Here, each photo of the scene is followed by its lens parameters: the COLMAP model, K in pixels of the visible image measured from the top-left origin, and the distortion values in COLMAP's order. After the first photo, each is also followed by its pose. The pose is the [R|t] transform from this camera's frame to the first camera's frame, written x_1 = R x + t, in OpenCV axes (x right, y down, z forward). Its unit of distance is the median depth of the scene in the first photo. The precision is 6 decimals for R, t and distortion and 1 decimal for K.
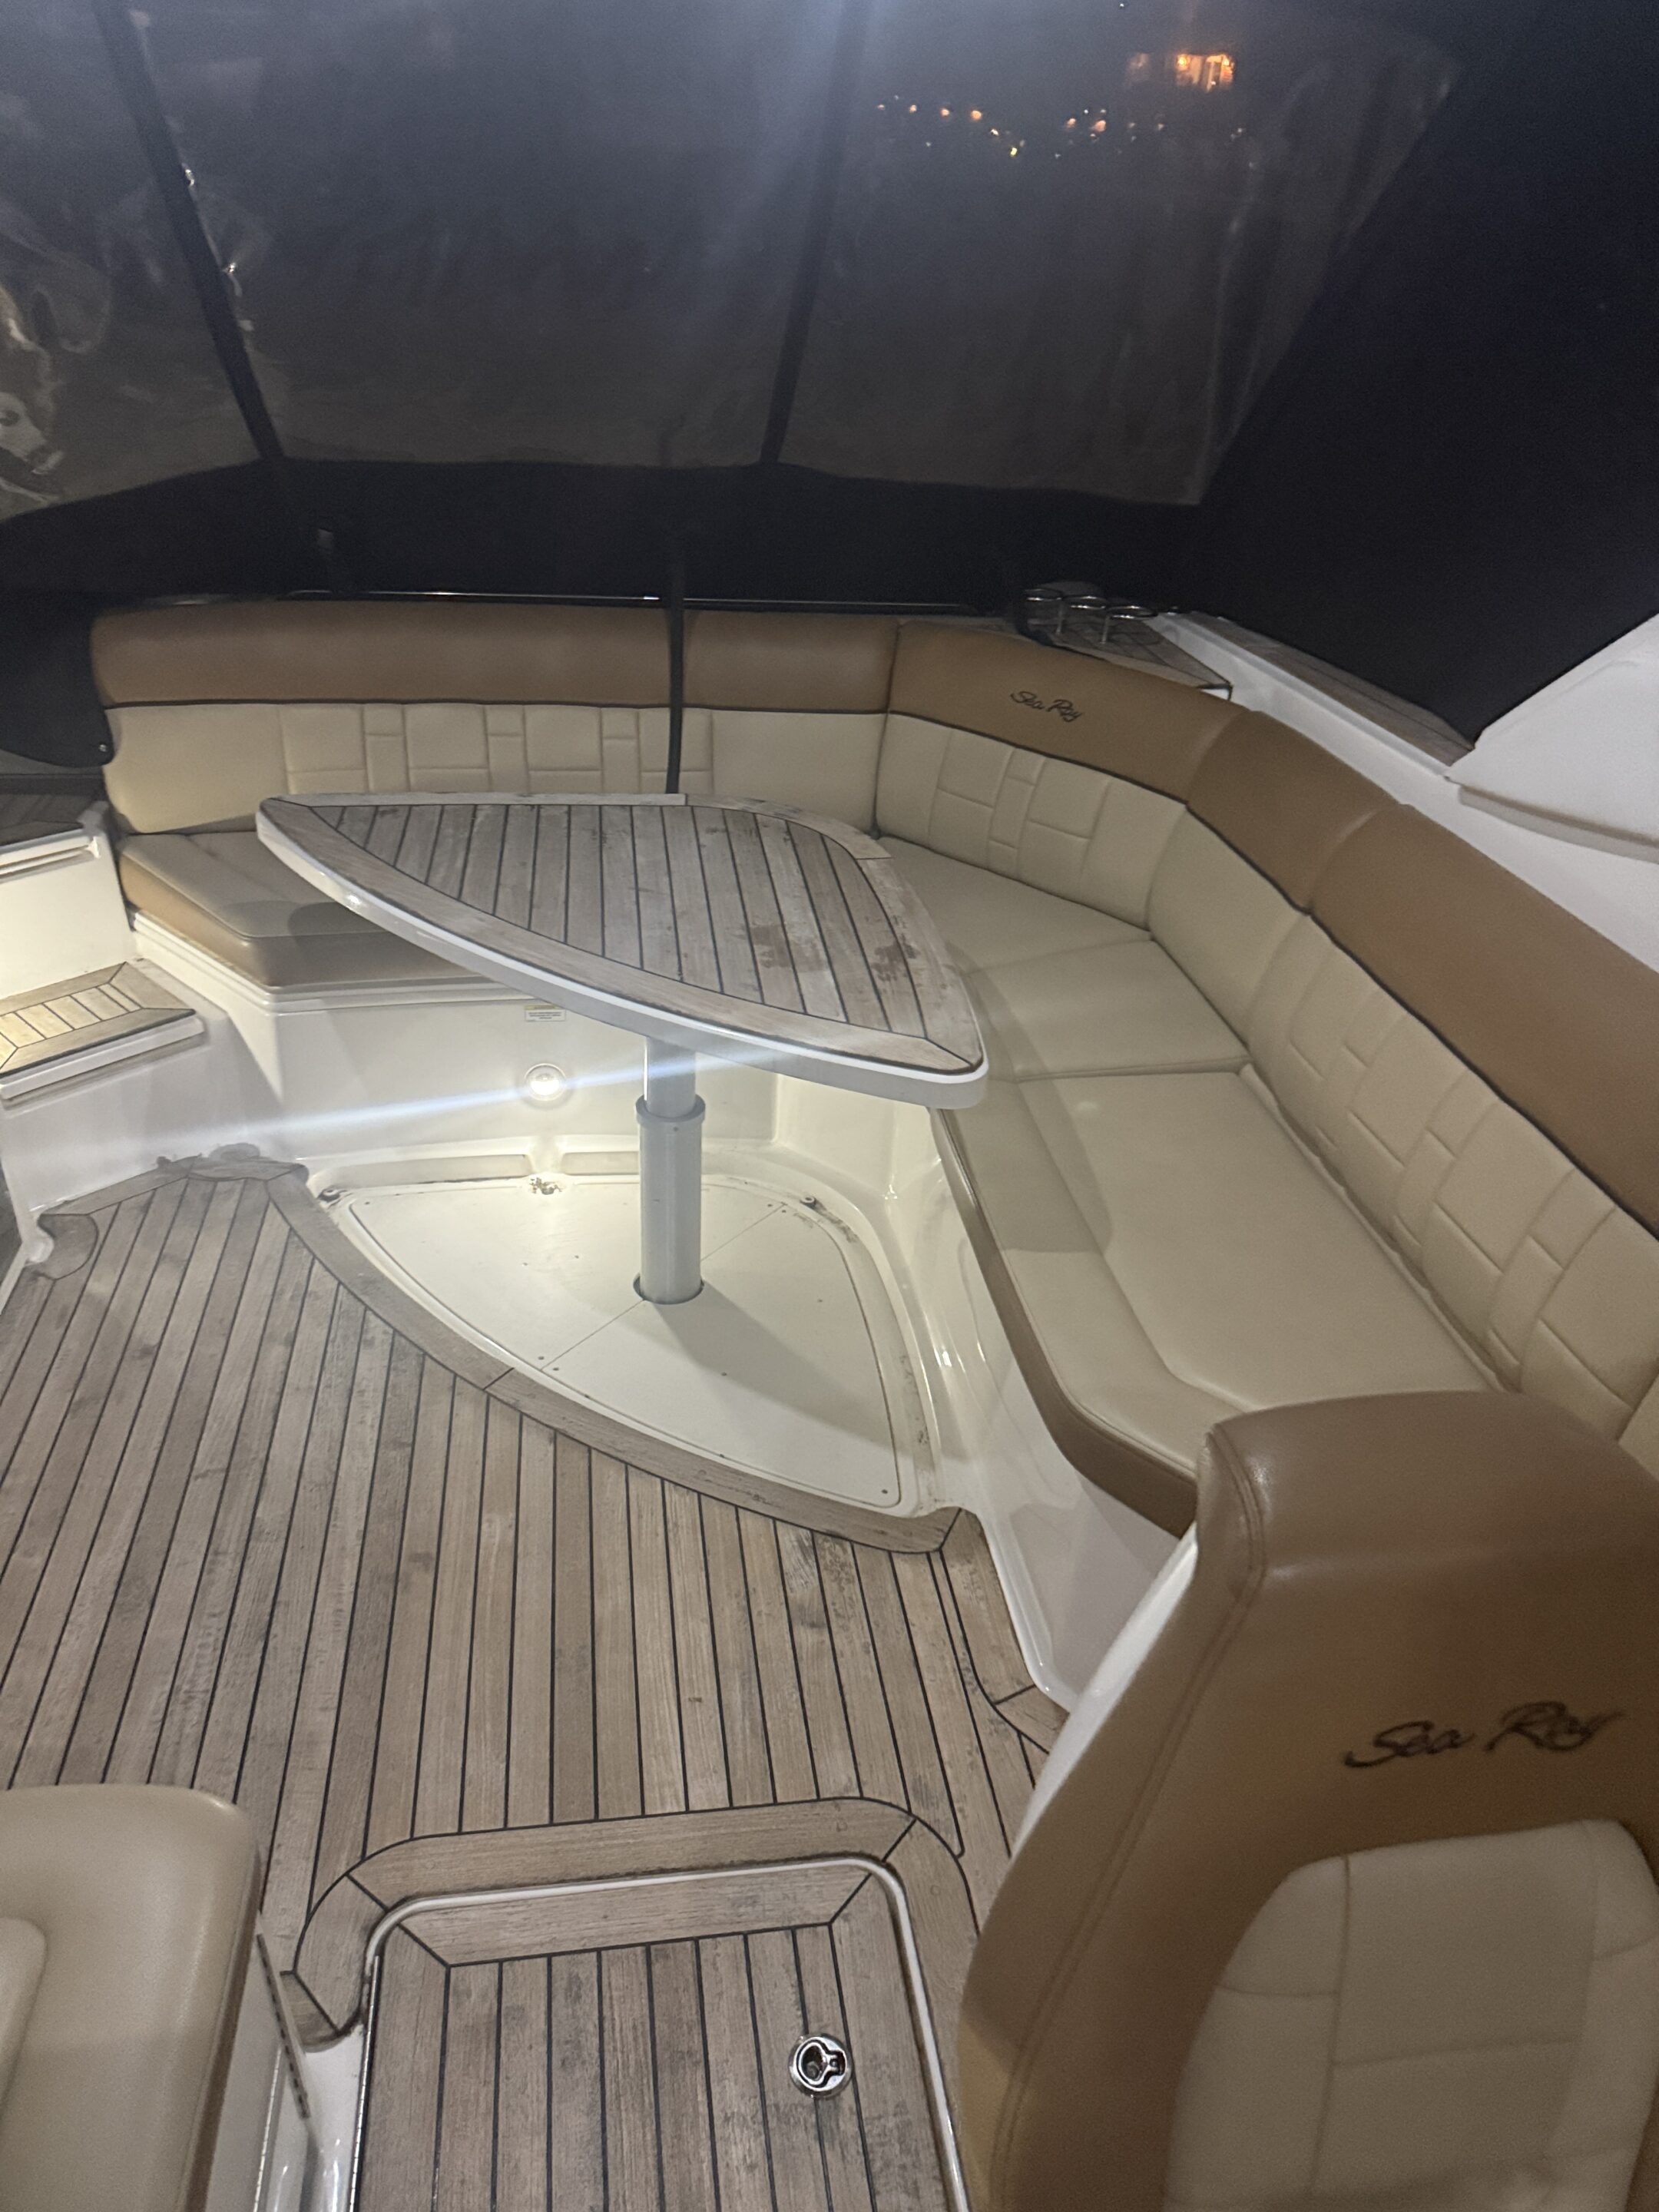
lens RADIAL K [[1590.3, 0, 828.3], [0, 1590.3, 1108.3], [0, 0, 1]] dist [0.081916, -0.133950]
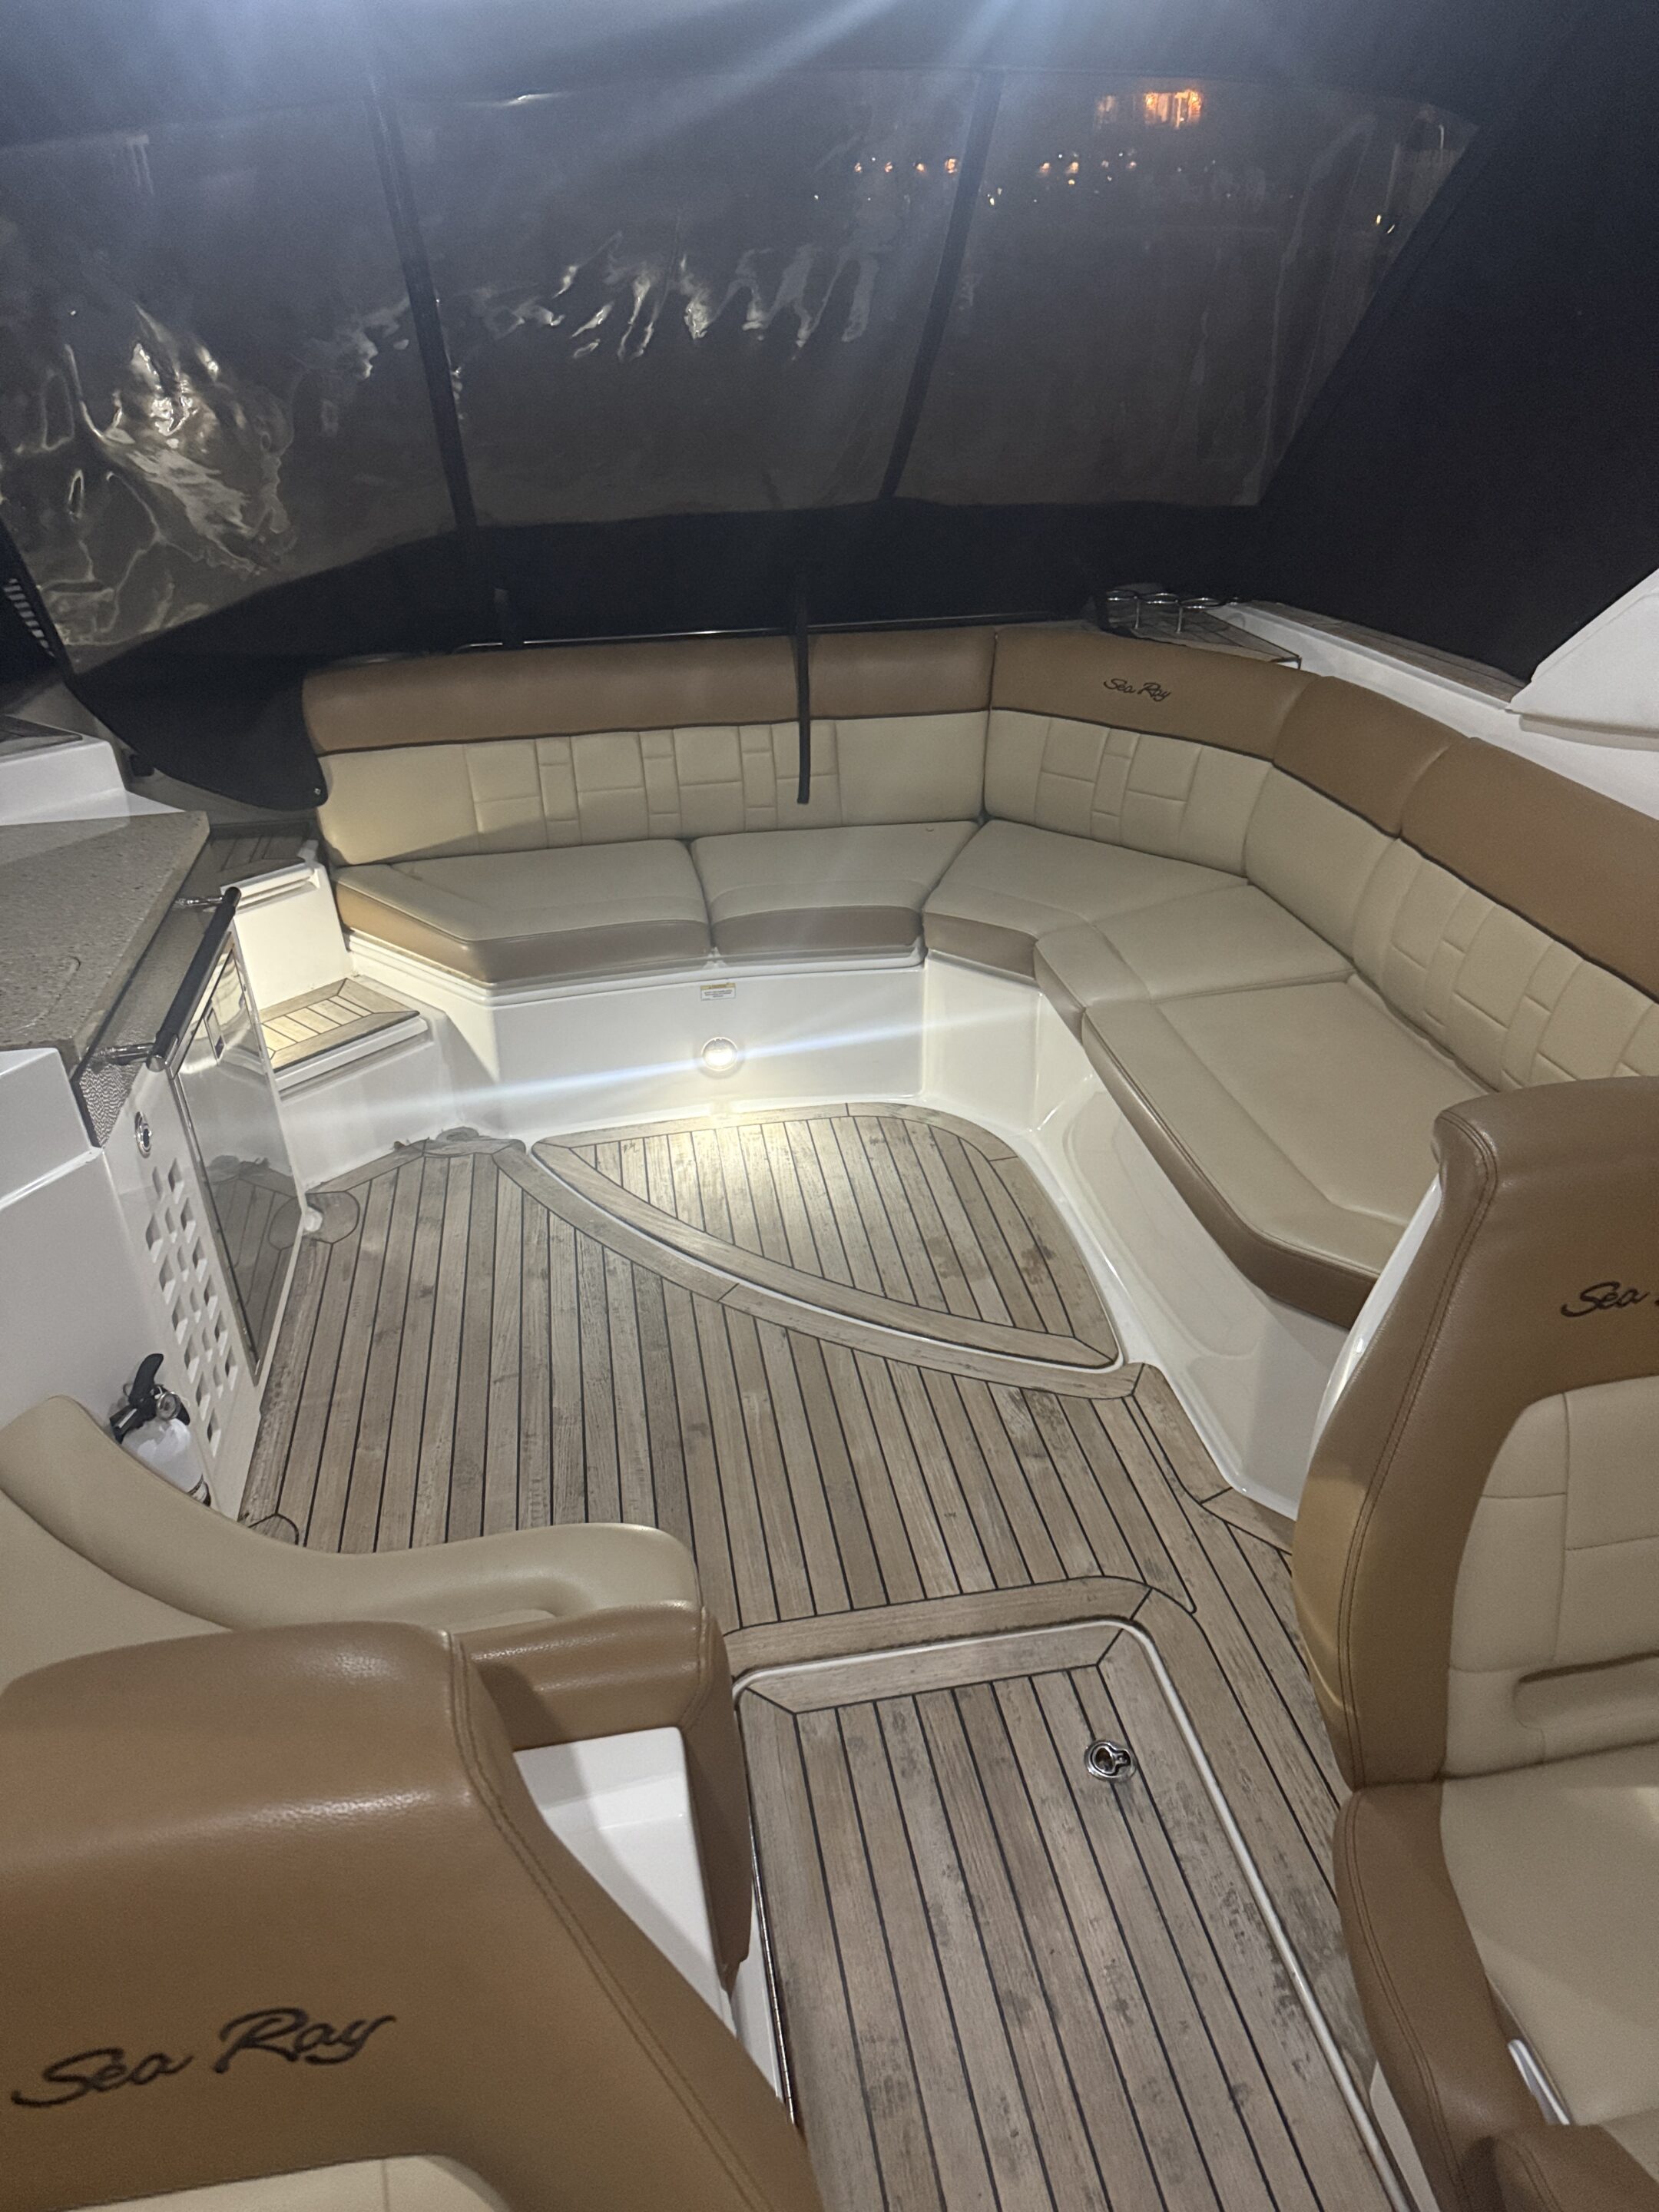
lens RADIAL K [[1587.8, 0, 838.3], [0, 1587.8, 1097.4], [0, 0, 1]] dist [0.114908, -0.184214]
pose [[0.997060, -0.075862, -0.010761, -0.100125], [0.075463, 0.996581, -0.033649, 0.070688], [0.013277, 0.032738, 0.999376, -0.157829]]
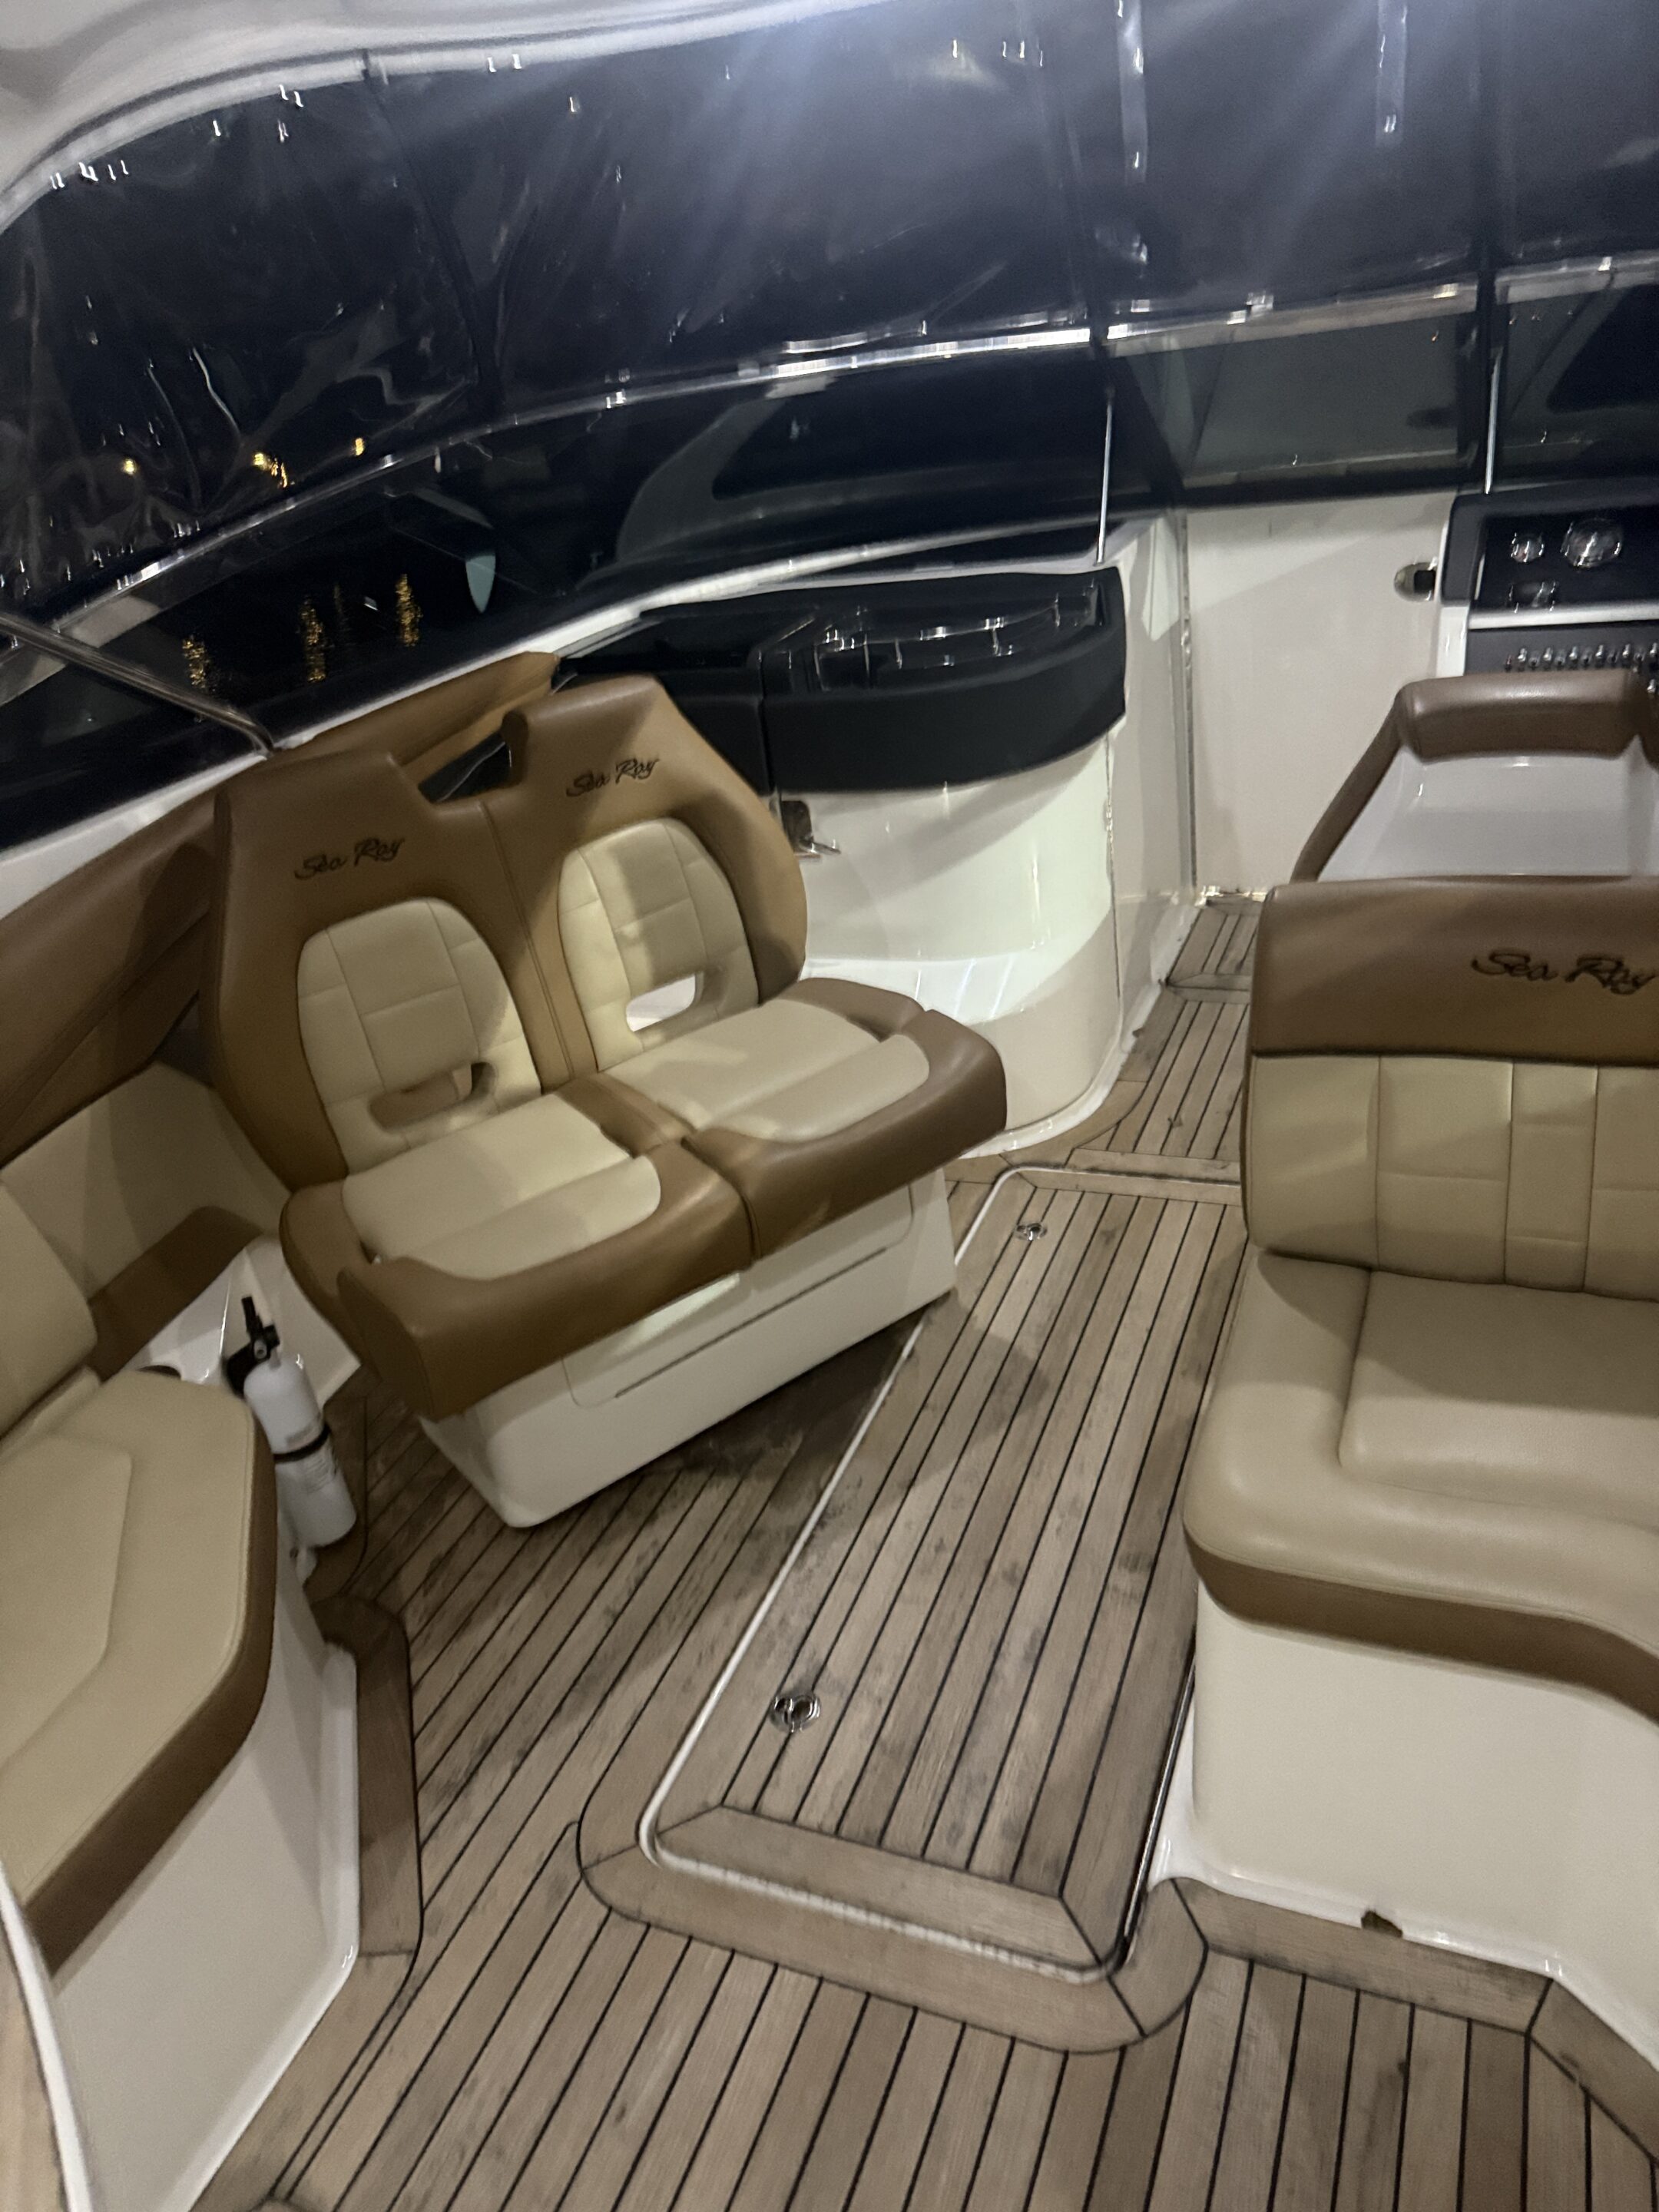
lens RADIAL K [[1546.0, 0, 830.4], [0, 1546.0, 1107.1], [0, 0, 1]] dist [-0.006622, -0.008881]
pose [[-0.860934, -0.171284, 0.479013, -0.320941], [0.326355, 0.536349, 0.778346, -0.350700], [-0.390236, 0.826433, -0.405862, 0.677203]]
